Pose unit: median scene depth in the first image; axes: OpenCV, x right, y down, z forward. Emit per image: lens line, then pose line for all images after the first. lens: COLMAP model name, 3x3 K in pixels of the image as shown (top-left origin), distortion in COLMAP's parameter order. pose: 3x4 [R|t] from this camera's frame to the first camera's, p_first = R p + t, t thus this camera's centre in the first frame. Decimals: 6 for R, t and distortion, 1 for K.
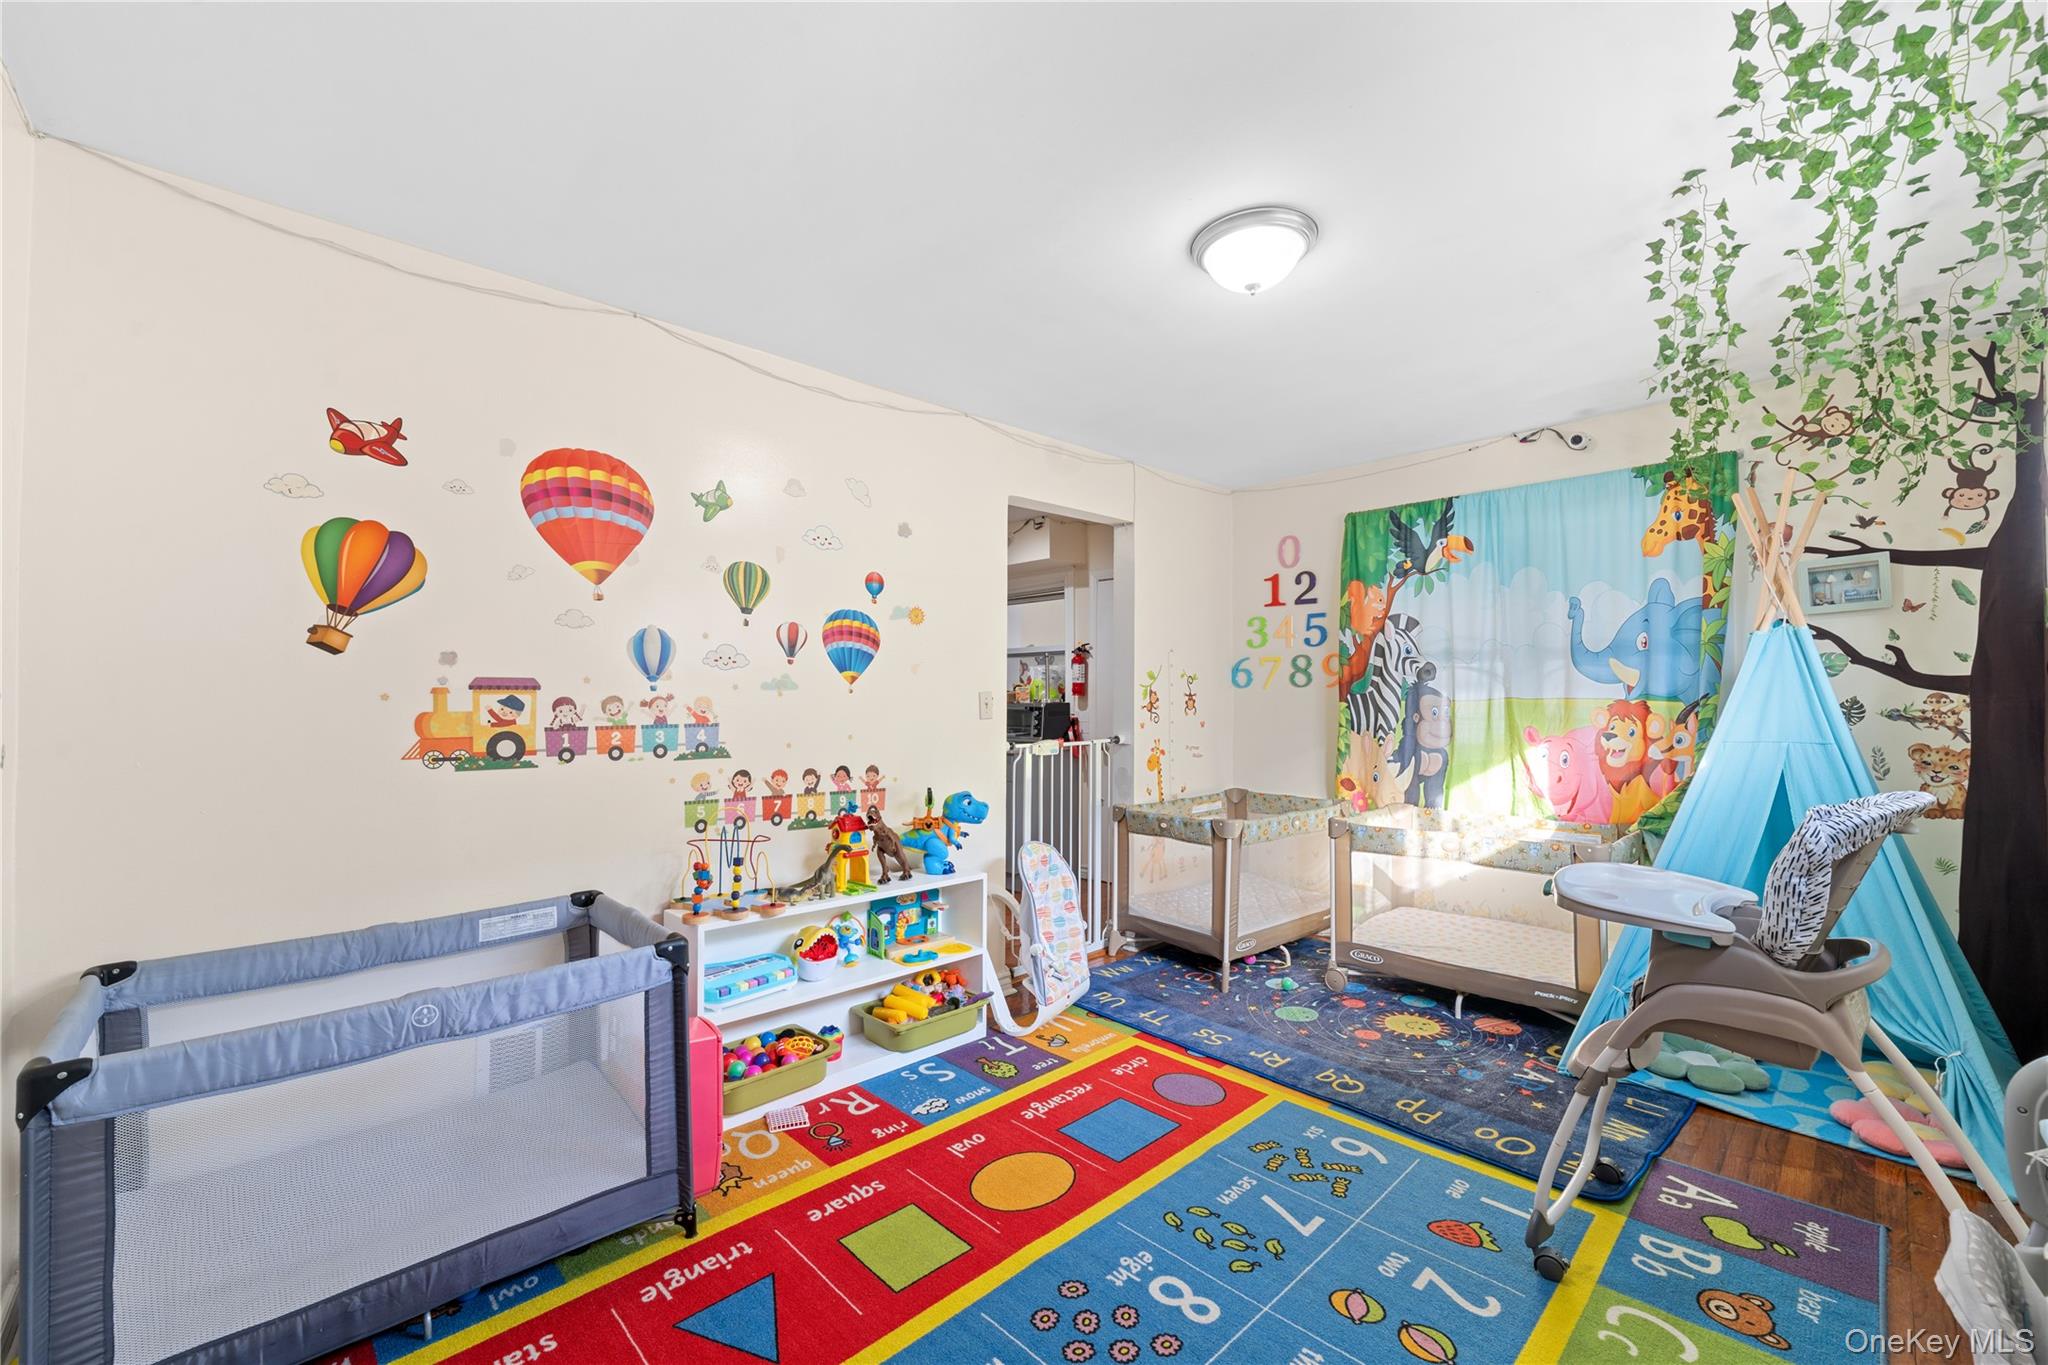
lens RADIAL K [[831.5, 0, 1029.8], [0, 831.5, 694.8], [0, 0, 1]] dist [0.002303, -0.000009]
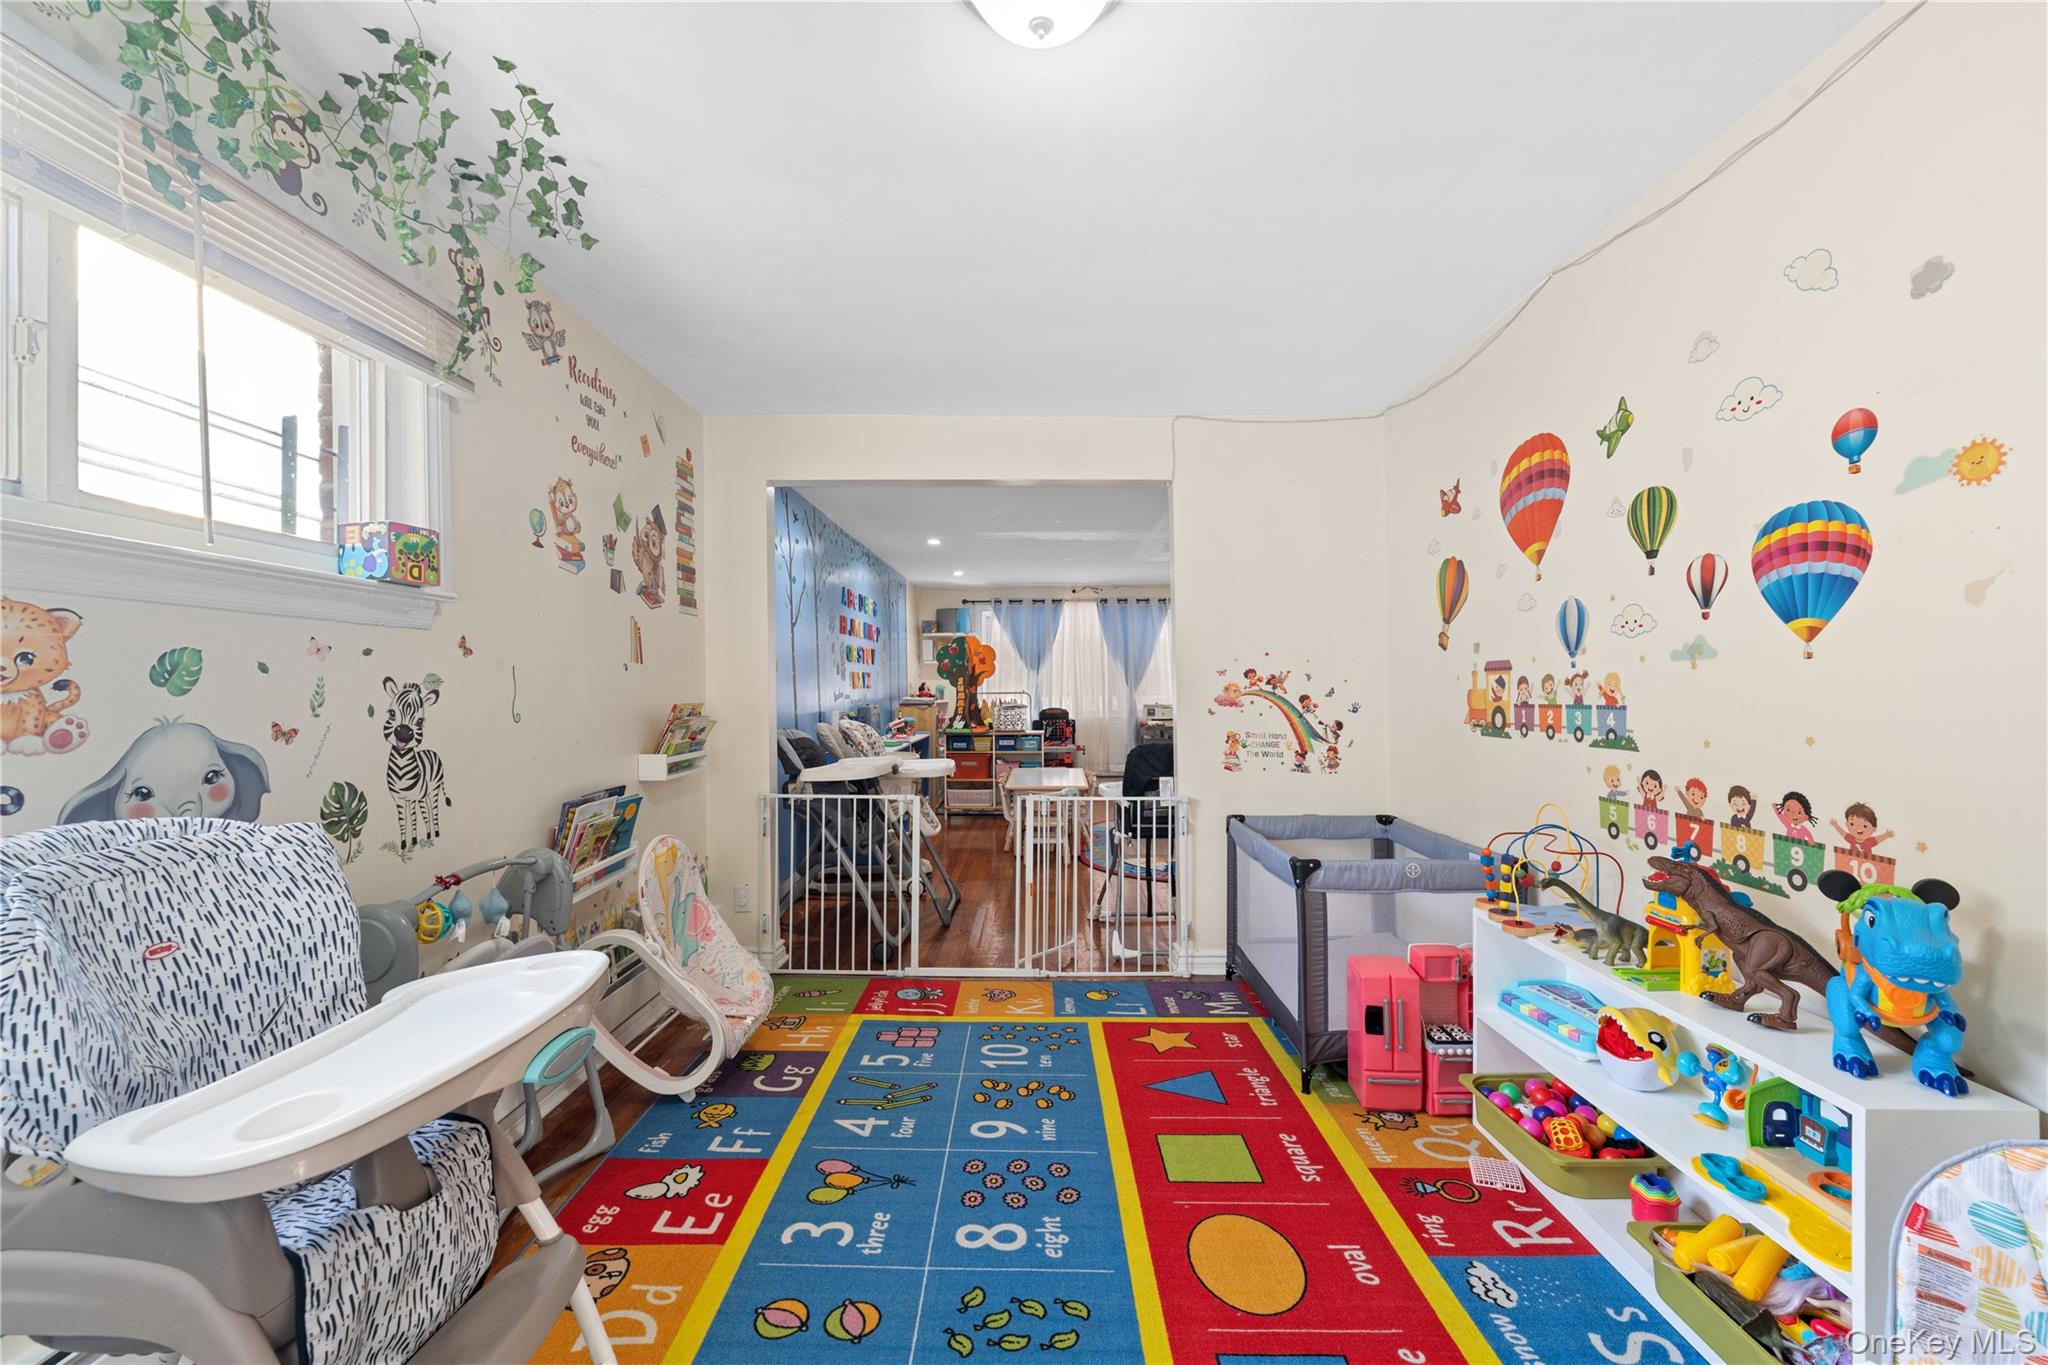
lens RADIAL K [[831.5, 0, 1024.4], [0, 831.5, 686.8], [0, 0, 1]] dist [0.002303, -0.000009]
pose [[-0.708802, 0.002836, -0.705402, 0.583562], [0.013178, 0.999871, -0.009222, 0.015884], [0.705285, -0.015833, -0.708747, 1.153915]]
